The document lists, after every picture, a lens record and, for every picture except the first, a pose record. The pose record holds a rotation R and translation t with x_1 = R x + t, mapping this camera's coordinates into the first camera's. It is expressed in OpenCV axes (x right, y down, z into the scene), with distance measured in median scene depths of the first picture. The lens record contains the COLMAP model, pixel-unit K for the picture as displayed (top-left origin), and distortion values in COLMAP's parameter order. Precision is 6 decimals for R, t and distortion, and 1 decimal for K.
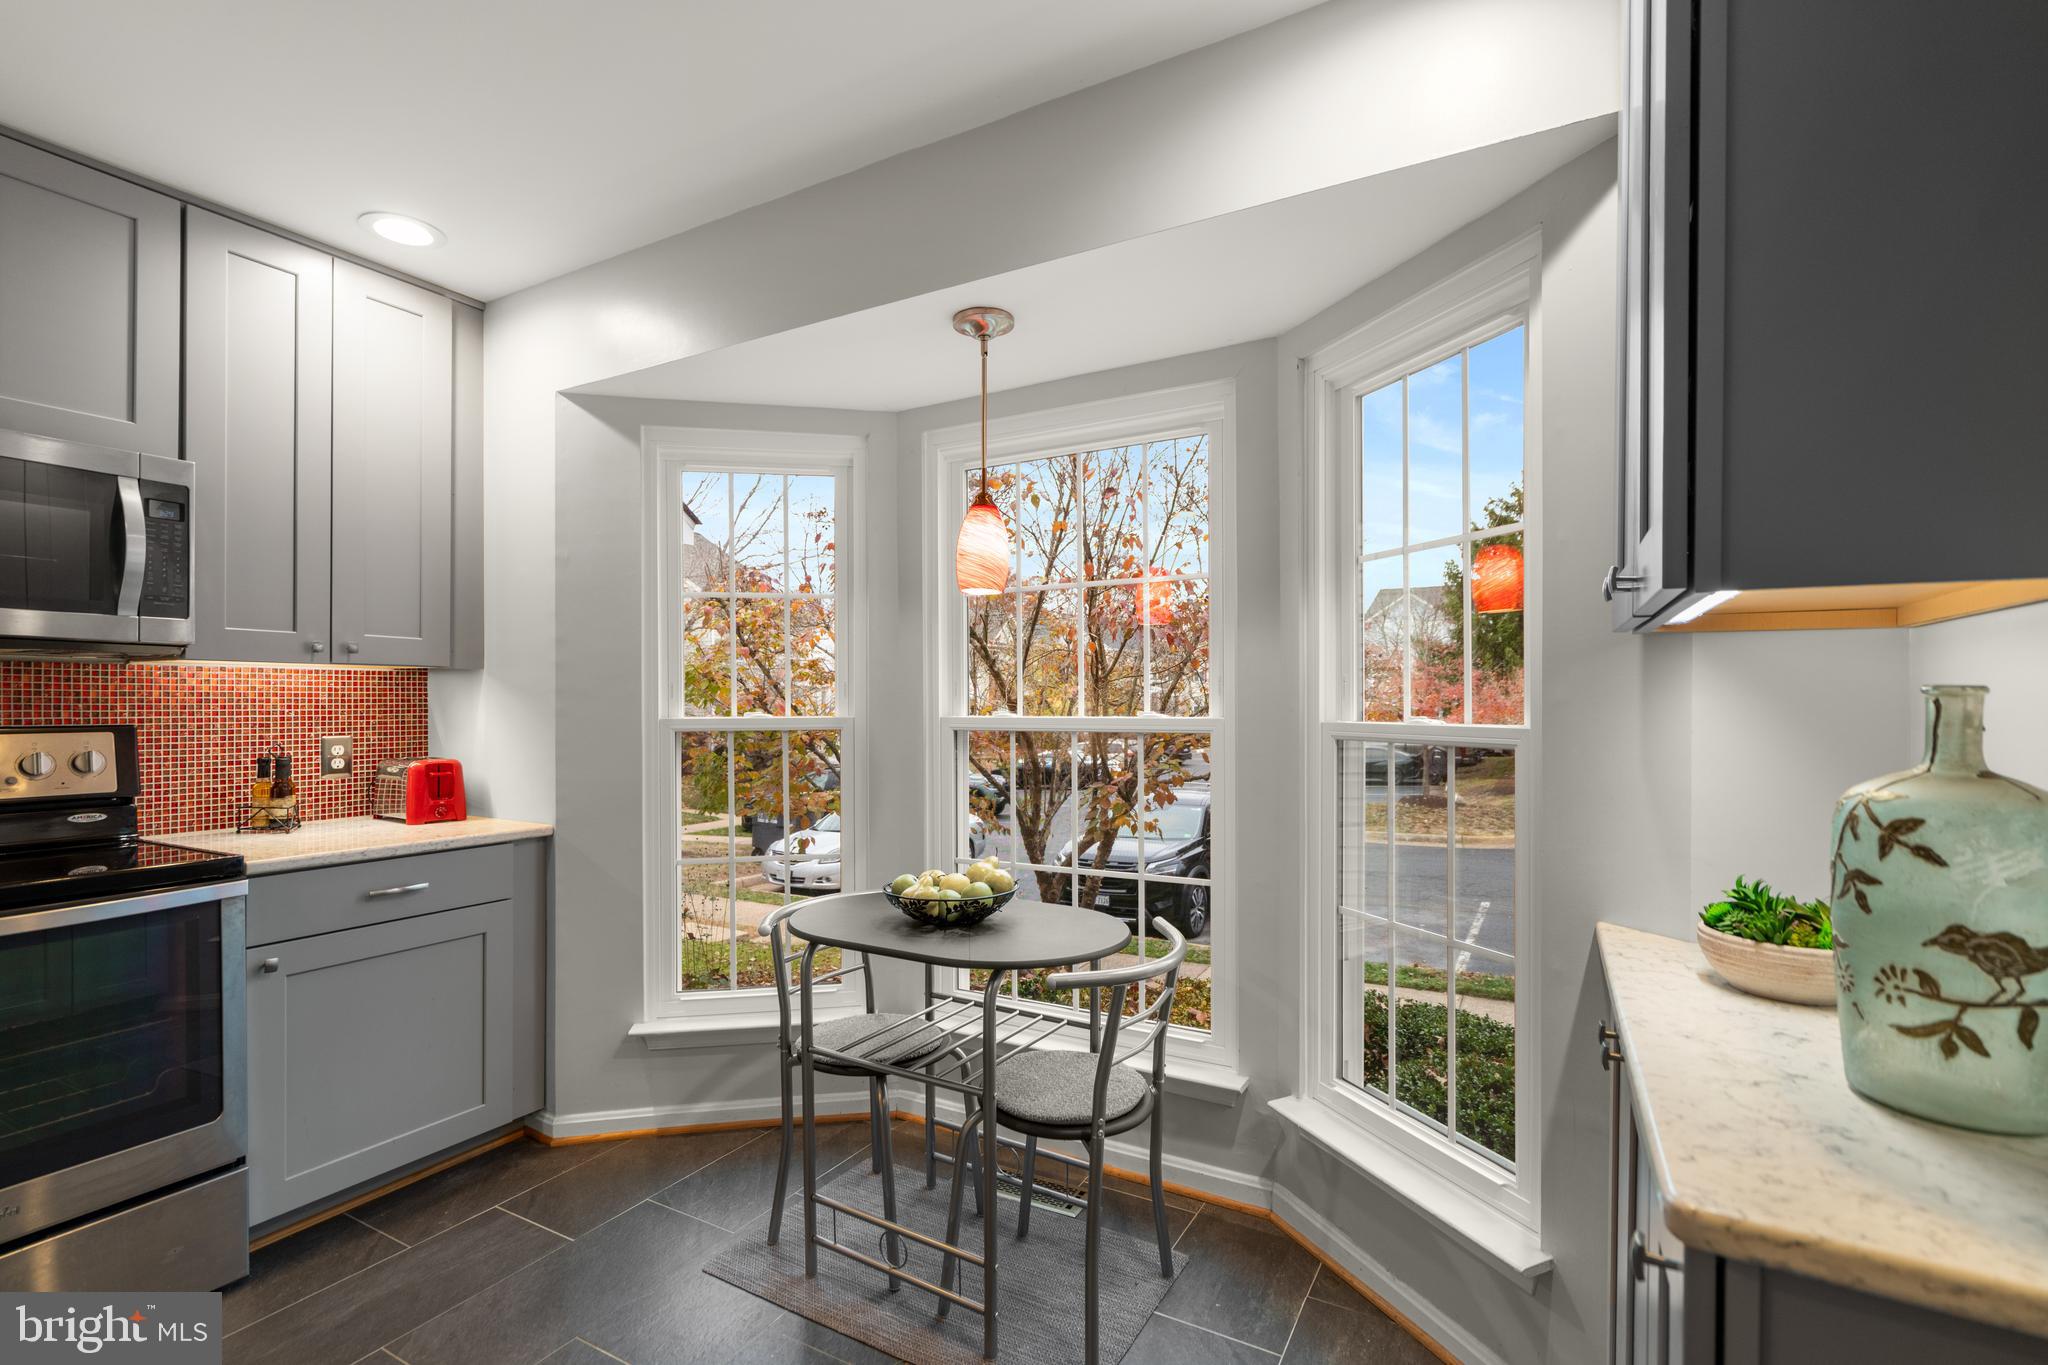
lens RADIAL K [[949.0, 0, 1019.2], [0, 949.0, 699.2], [0, 0, 1]] dist [-0.003087, 0.002567]
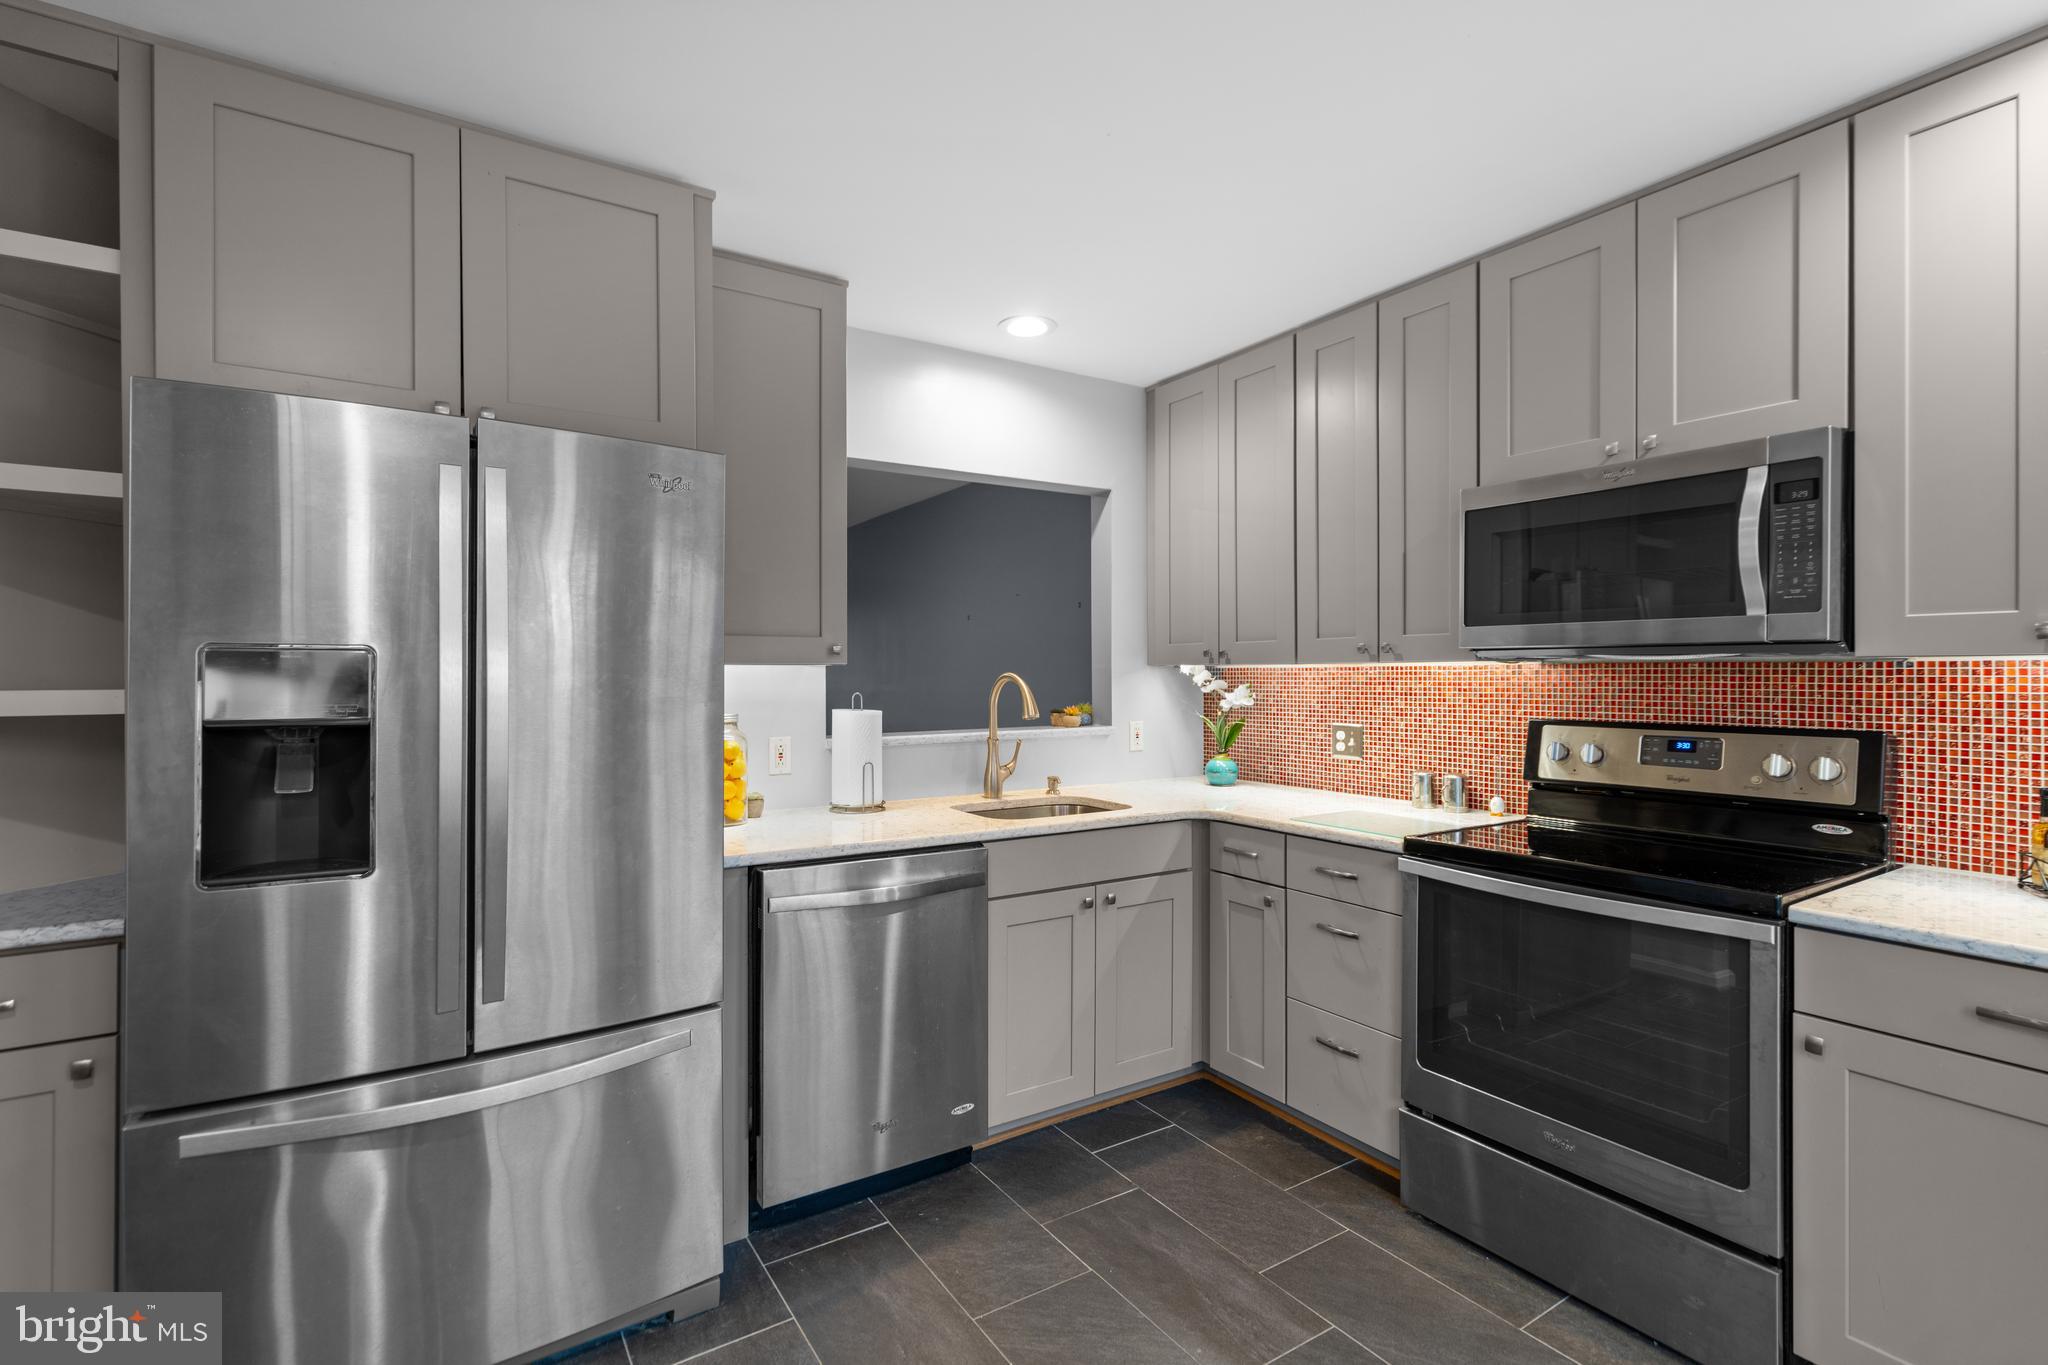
lens RADIAL K [[949.0, 0, 1025.0], [0, 949.0, 677.6], [0, 0, 1]] dist [-0.003087, 0.002567]
pose [[-0.456824, 0.001588, -0.889556, 0.190013], [0.001968, 0.999998, 0.000775, -0.023892], [0.889555, -0.001396, -0.456826, 0.669325]]
